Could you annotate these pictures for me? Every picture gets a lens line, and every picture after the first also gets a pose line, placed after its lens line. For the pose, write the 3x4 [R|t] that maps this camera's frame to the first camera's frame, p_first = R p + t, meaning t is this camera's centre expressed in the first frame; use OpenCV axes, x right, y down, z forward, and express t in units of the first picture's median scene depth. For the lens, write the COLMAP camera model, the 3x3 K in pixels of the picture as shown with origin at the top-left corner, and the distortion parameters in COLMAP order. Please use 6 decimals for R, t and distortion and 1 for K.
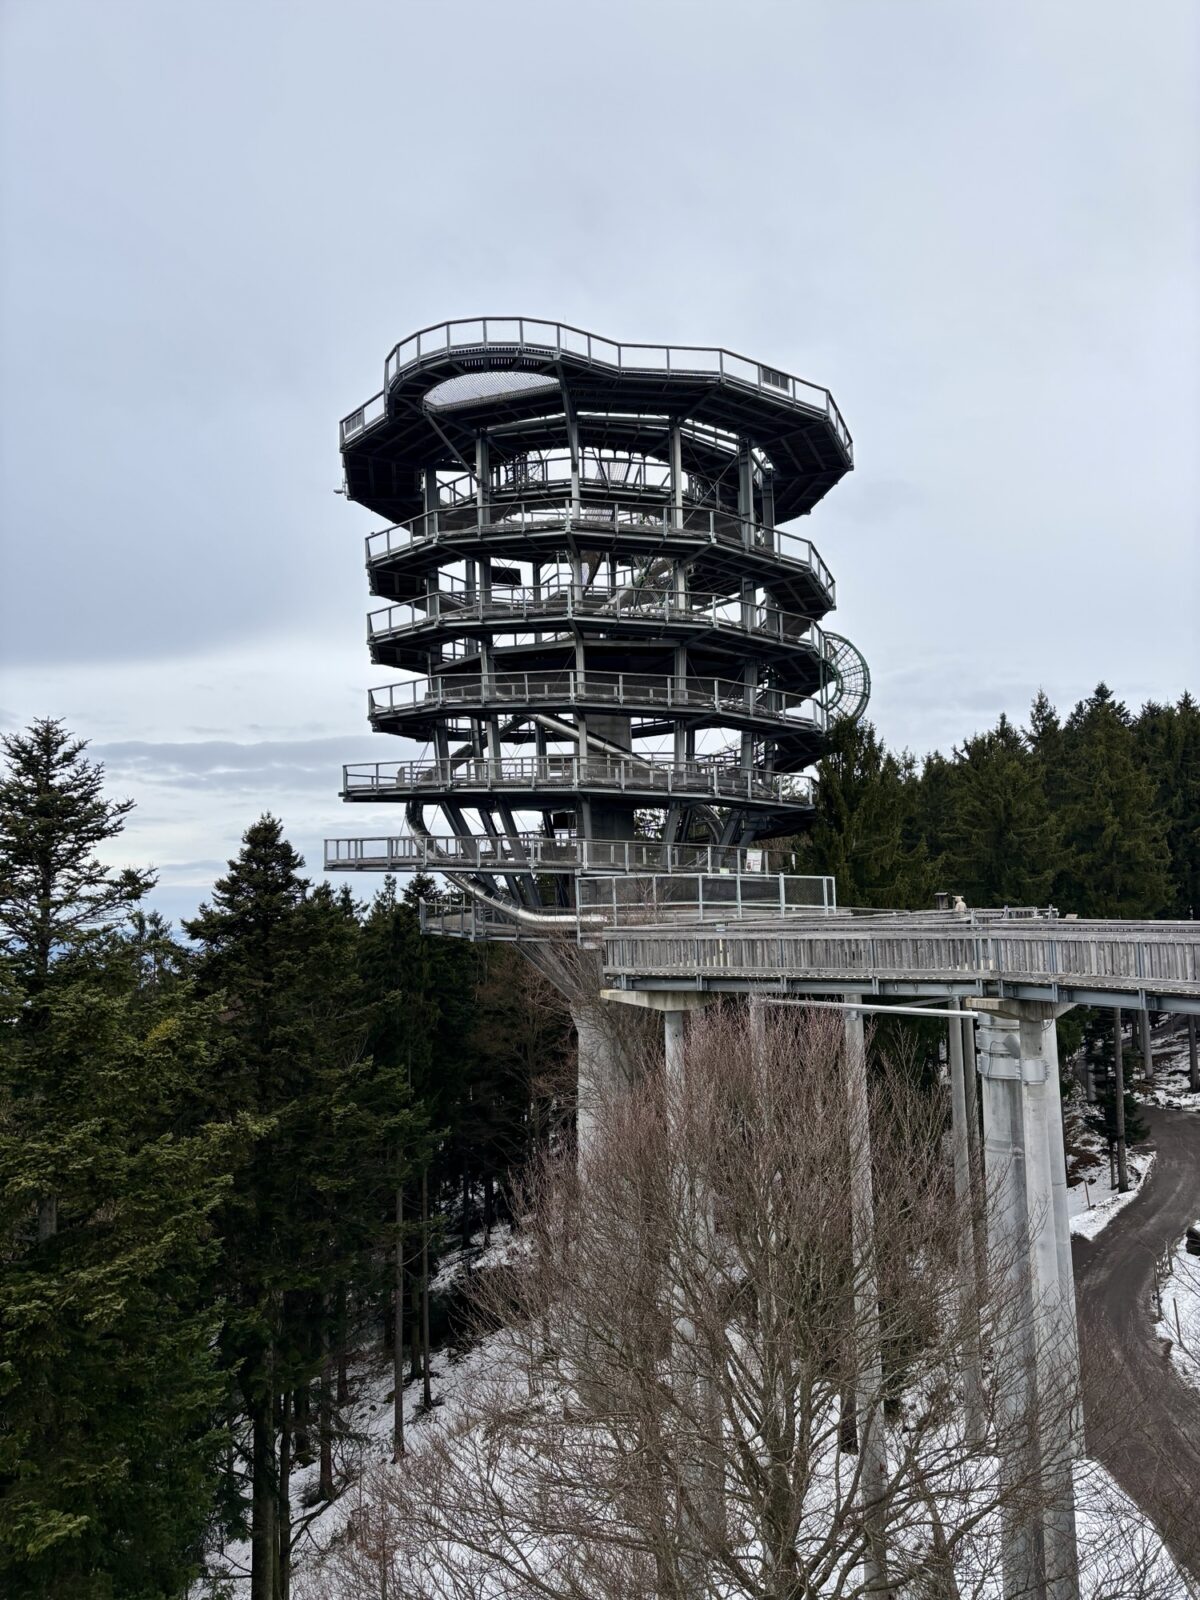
lens RADIAL K [[1172.8, 0, 597.2], [0, 1172.8, 808.7], [0, 0, 1]] dist [0.021185, 0.005874]
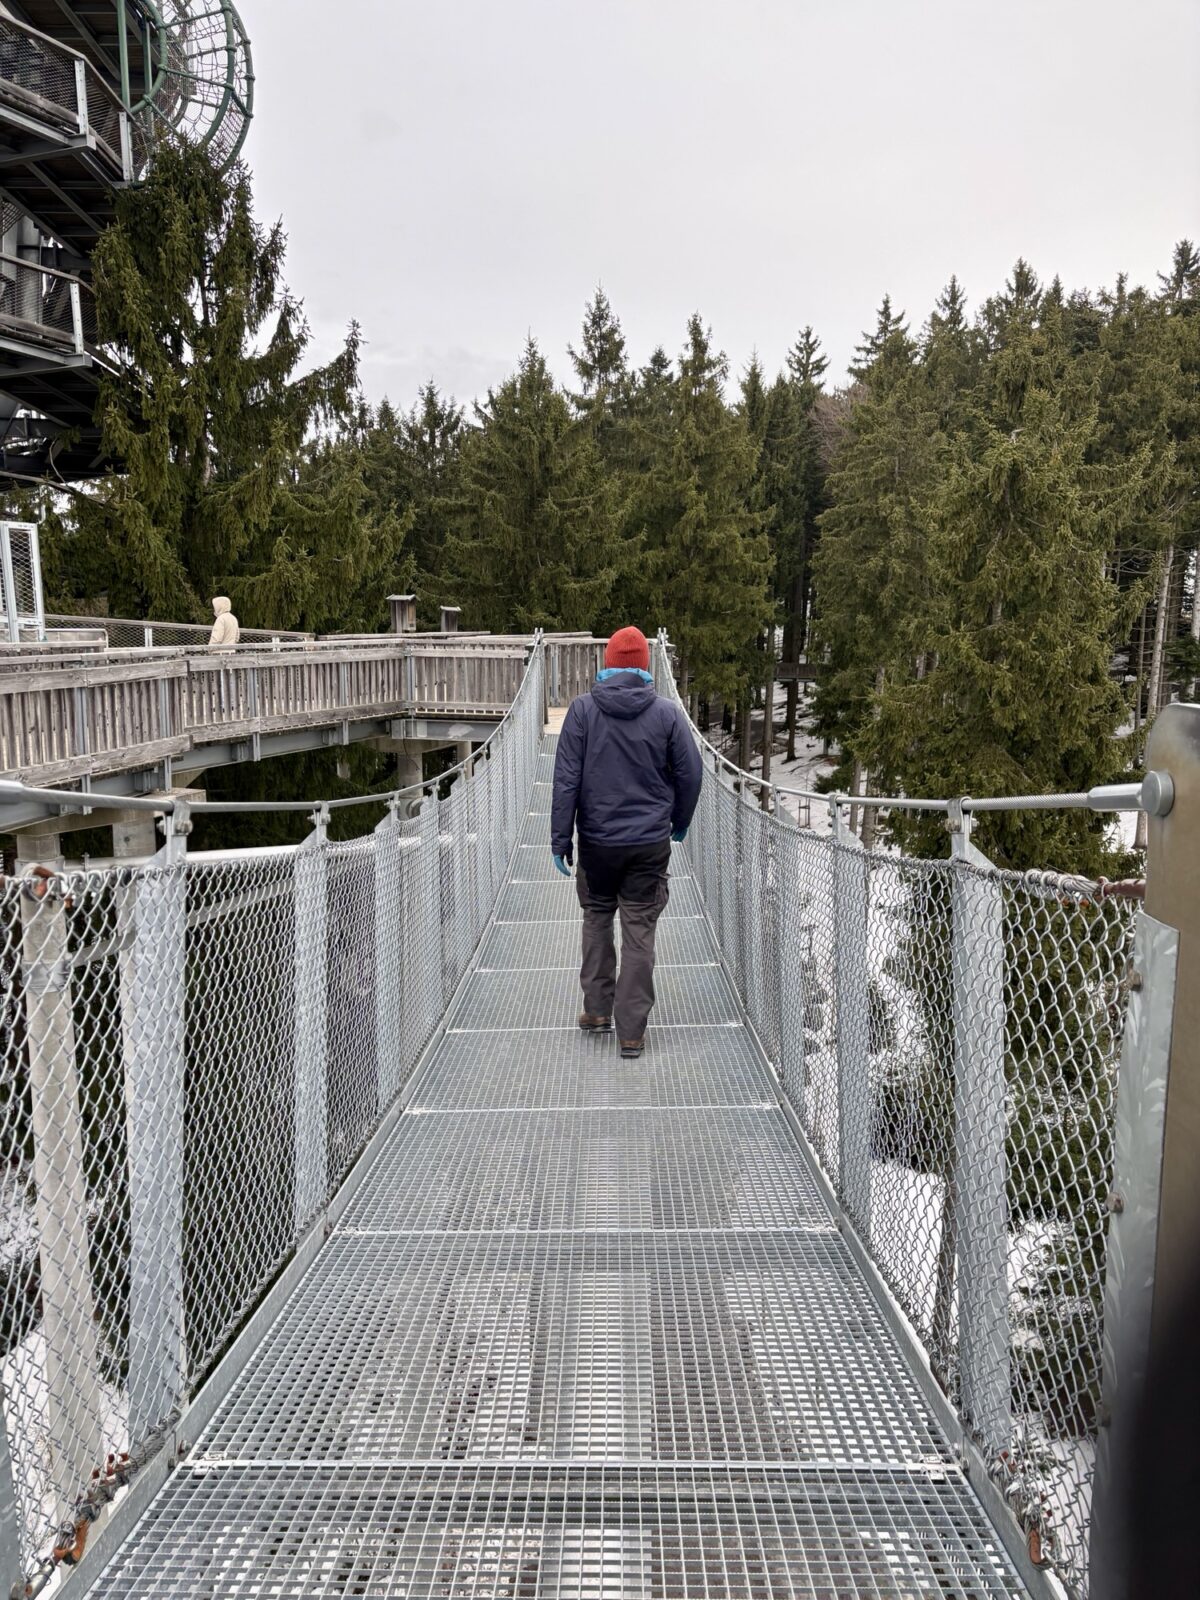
lens RADIAL K [[1172.8, 0, 600.2], [0, 1172.8, 805.9], [0, 0, 1]] dist [0.021185, 0.005874]
pose [[0.924805, -0.034139, 0.378907, 0.139665], [-0.055322, 0.973311, 0.222720, 0.033492], [-0.376398, -0.226934, 0.898235, 0.404380]]
